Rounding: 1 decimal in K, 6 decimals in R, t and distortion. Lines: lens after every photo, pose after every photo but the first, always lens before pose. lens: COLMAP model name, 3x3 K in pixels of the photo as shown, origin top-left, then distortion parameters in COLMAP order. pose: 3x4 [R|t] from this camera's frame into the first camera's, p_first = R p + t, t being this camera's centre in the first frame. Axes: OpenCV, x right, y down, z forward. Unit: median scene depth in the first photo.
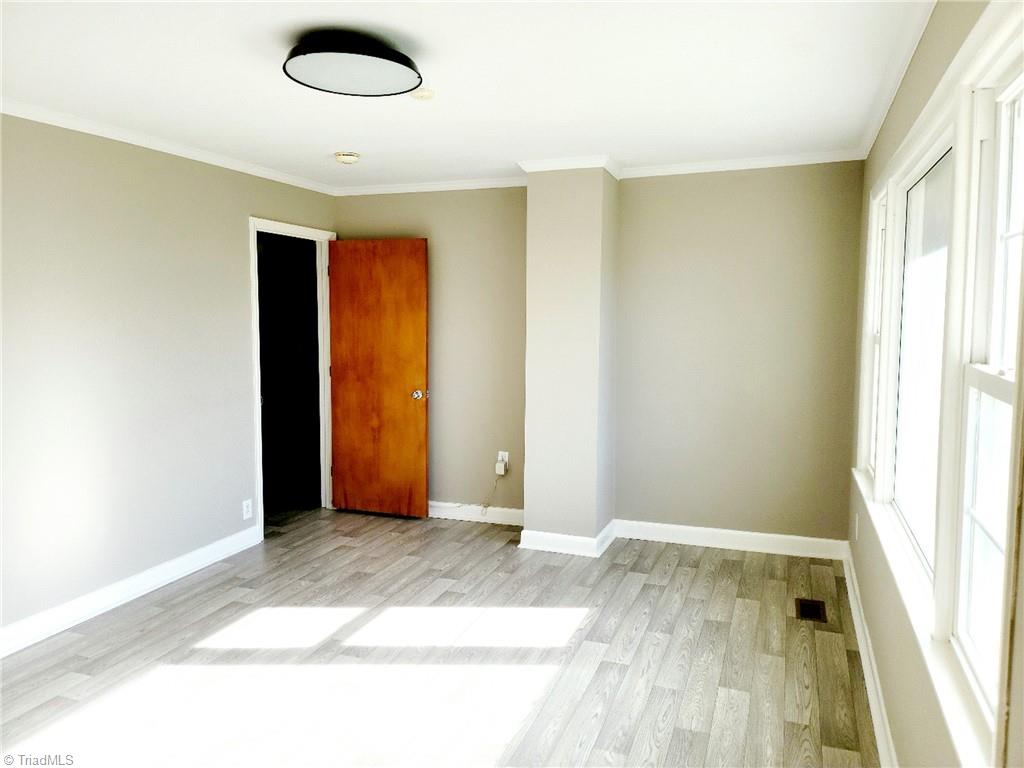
lens RADIAL K [[744.2, 0, 507.7], [0, 744.2, 368.8], [0, 0, 1]] dist [0.067383, -0.002989]
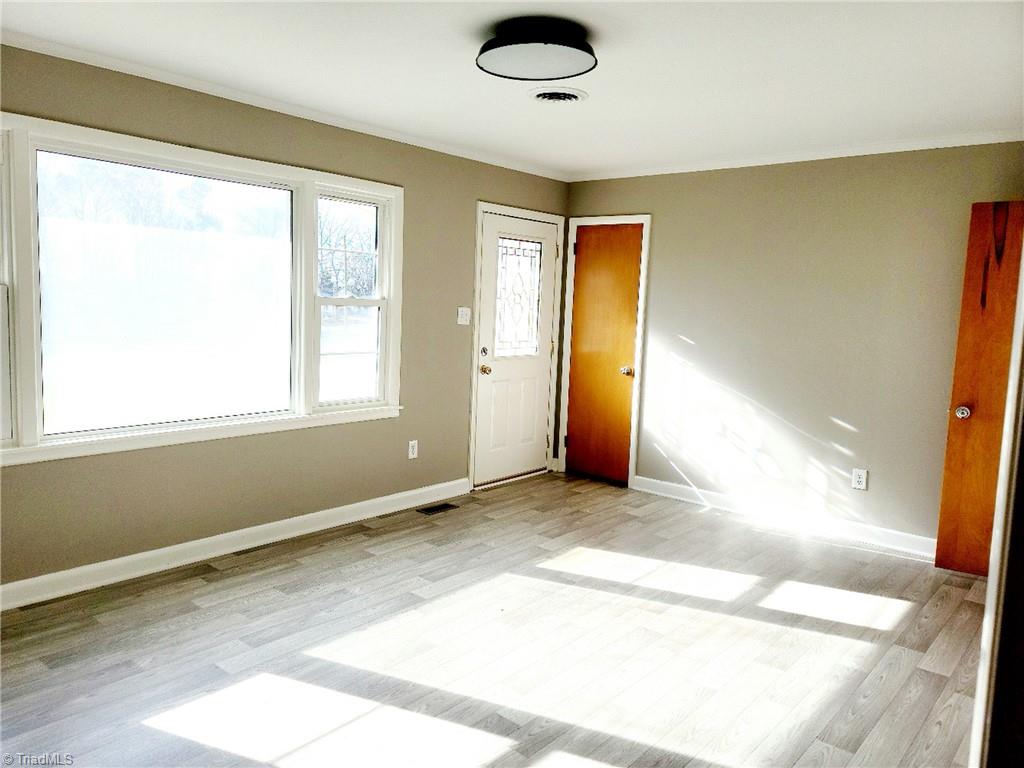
lens RADIAL K [[758.7, 0, 506.0], [0, 758.7, 379.9], [0, 0, 1]] dist [0.068840, -0.058542]
pose [[-0.944160, -0.072897, 0.321323, -0.334860], [-0.013680, 0.983050, 0.182826, -0.084542], [-0.329204, 0.168221, -0.929154, 1.290594]]
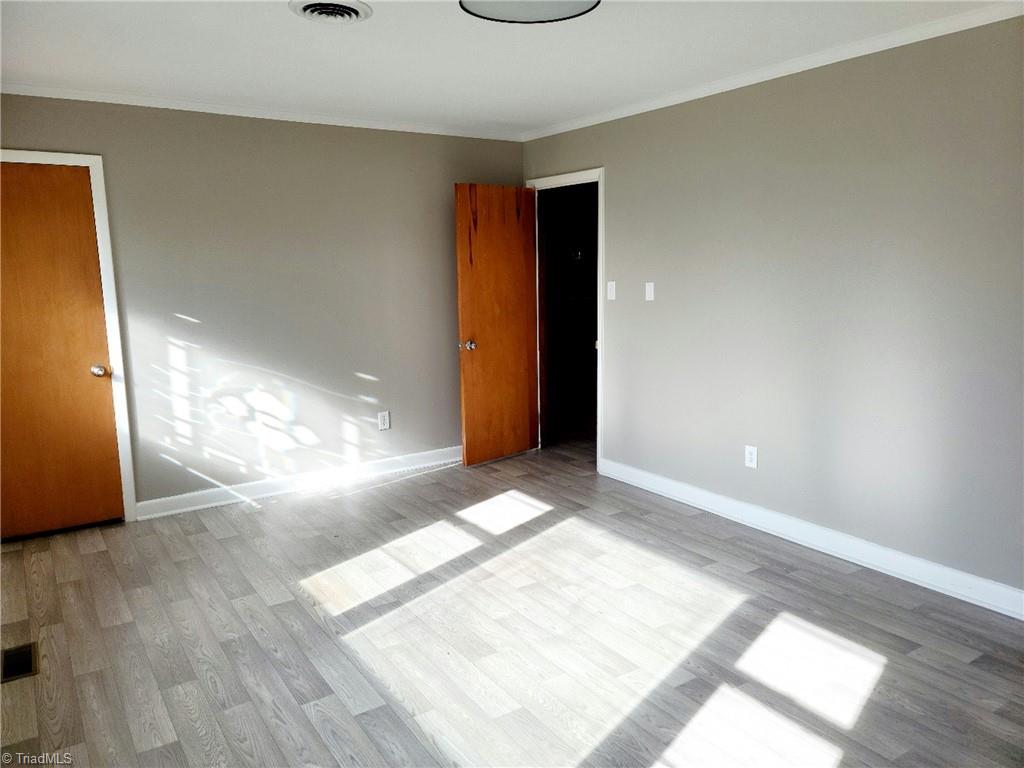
lens RADIAL K [[725.1, 0, 532.0], [0, 725.1, 390.2], [0, 0, 1]] dist [0.059159, -0.066215]
pose [[-0.559000, 0.150908, -0.815319, 0.365839], [-0.049355, 0.975499, 0.214395, -0.064688], [0.827697, 0.160086, -0.537856, 0.947417]]
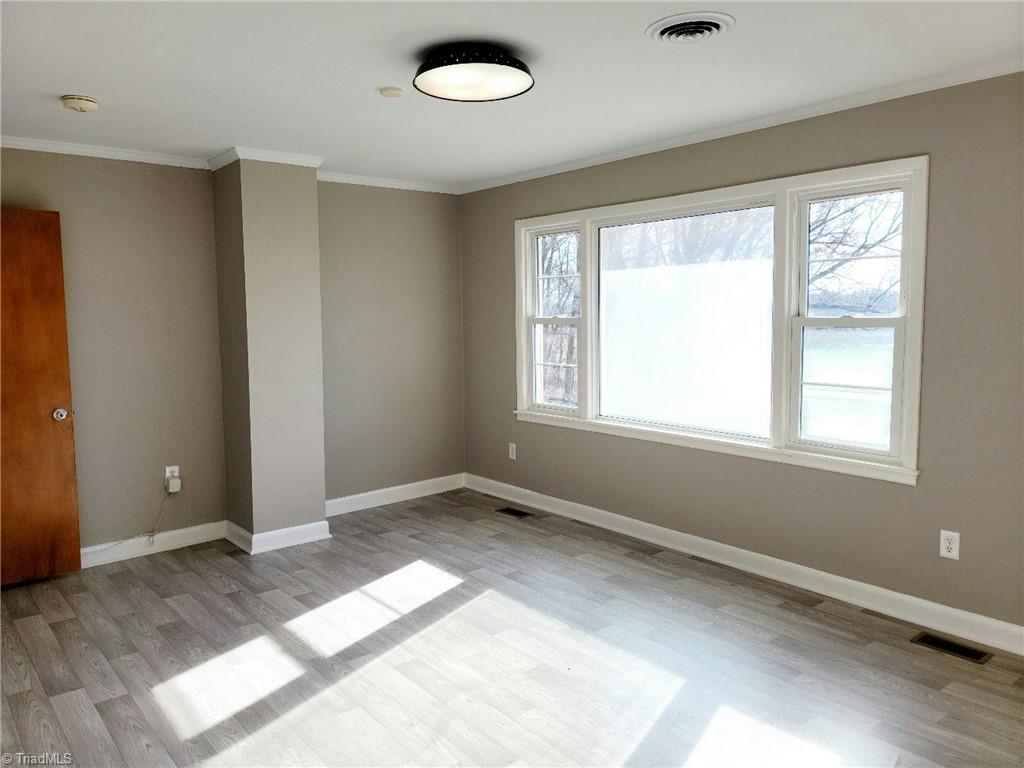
lens RADIAL K [[758.7, 0, 506.0], [0, 758.7, 379.9], [0, 0, 1]] dist [0.068840, -0.058542]
pose [[0.499690, -0.090767, 0.861435, -0.713140], [0.083343, 0.994919, 0.056488, -0.009626], [-0.862185, 0.043568, 0.504716, 0.248351]]
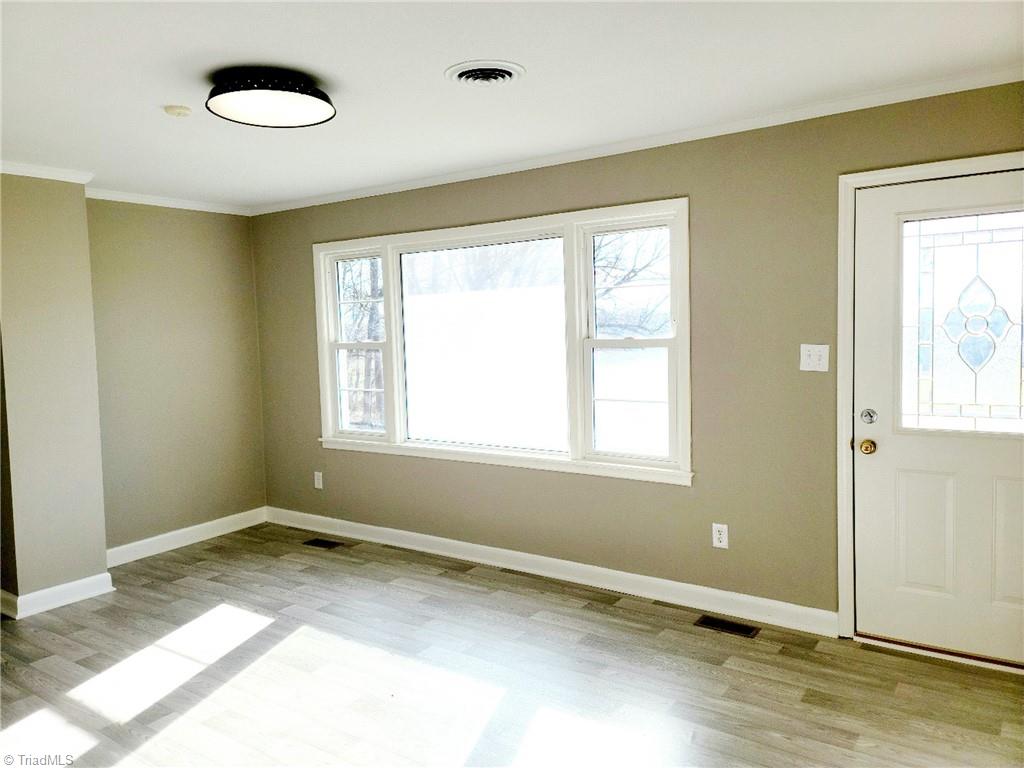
lens RADIAL K [[758.7, 0, 506.0], [0, 758.7, 379.9], [0, 0, 1]] dist [0.068840, -0.058542]
pose [[0.251911, -0.081205, 0.964337, -0.731824], [0.106664, 0.992732, 0.055732, -0.017121], [-0.961854, 0.088821, 0.258741, 0.256571]]
